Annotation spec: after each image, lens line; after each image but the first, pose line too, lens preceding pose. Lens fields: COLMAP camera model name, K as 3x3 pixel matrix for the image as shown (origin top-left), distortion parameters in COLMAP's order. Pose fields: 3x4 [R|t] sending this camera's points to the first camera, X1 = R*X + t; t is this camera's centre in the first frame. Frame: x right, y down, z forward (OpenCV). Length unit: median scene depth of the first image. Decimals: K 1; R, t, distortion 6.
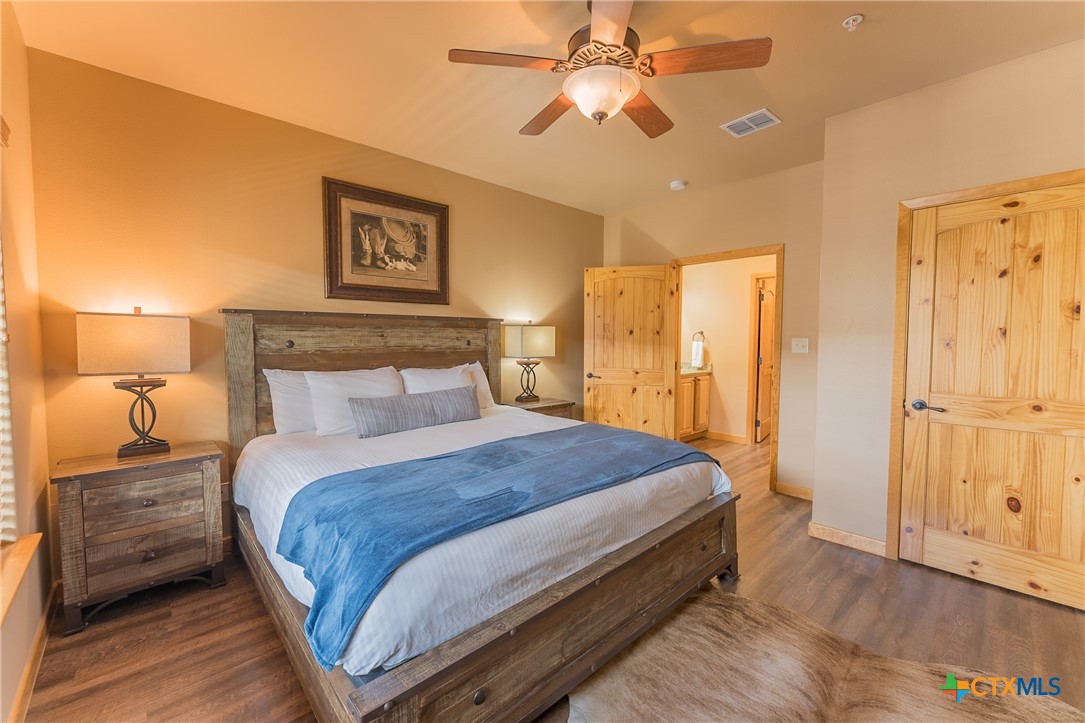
lens RADIAL K [[428.5, 0, 534.1], [0, 428.5, 356.7], [0, 0, 1]] dist [-0.000384, -0.011575]
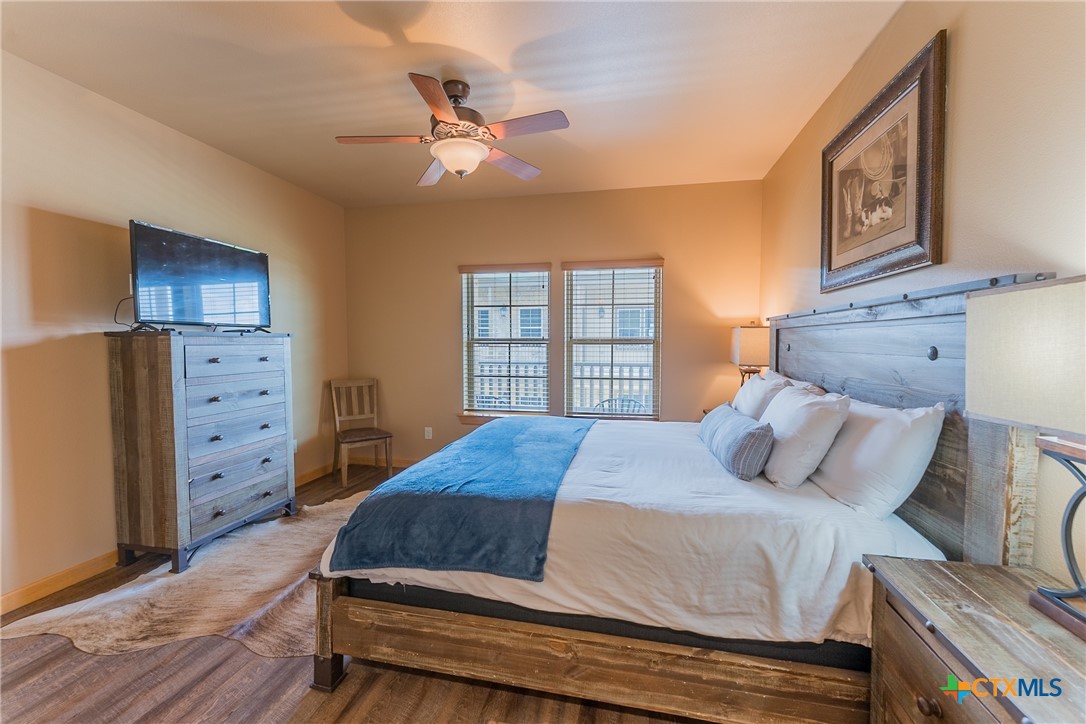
lens RADIAL K [[428.9, 0, 534.6], [0, 428.9, 357.2], [0, 0, 1]] dist [-0.000384, -0.011575]
pose [[-0.811154, 0.023688, -0.584352, 0.699195], [-0.023521, 0.997050, 0.073067, -0.089445], [0.584359, 0.073013, -0.808204, 2.080413]]
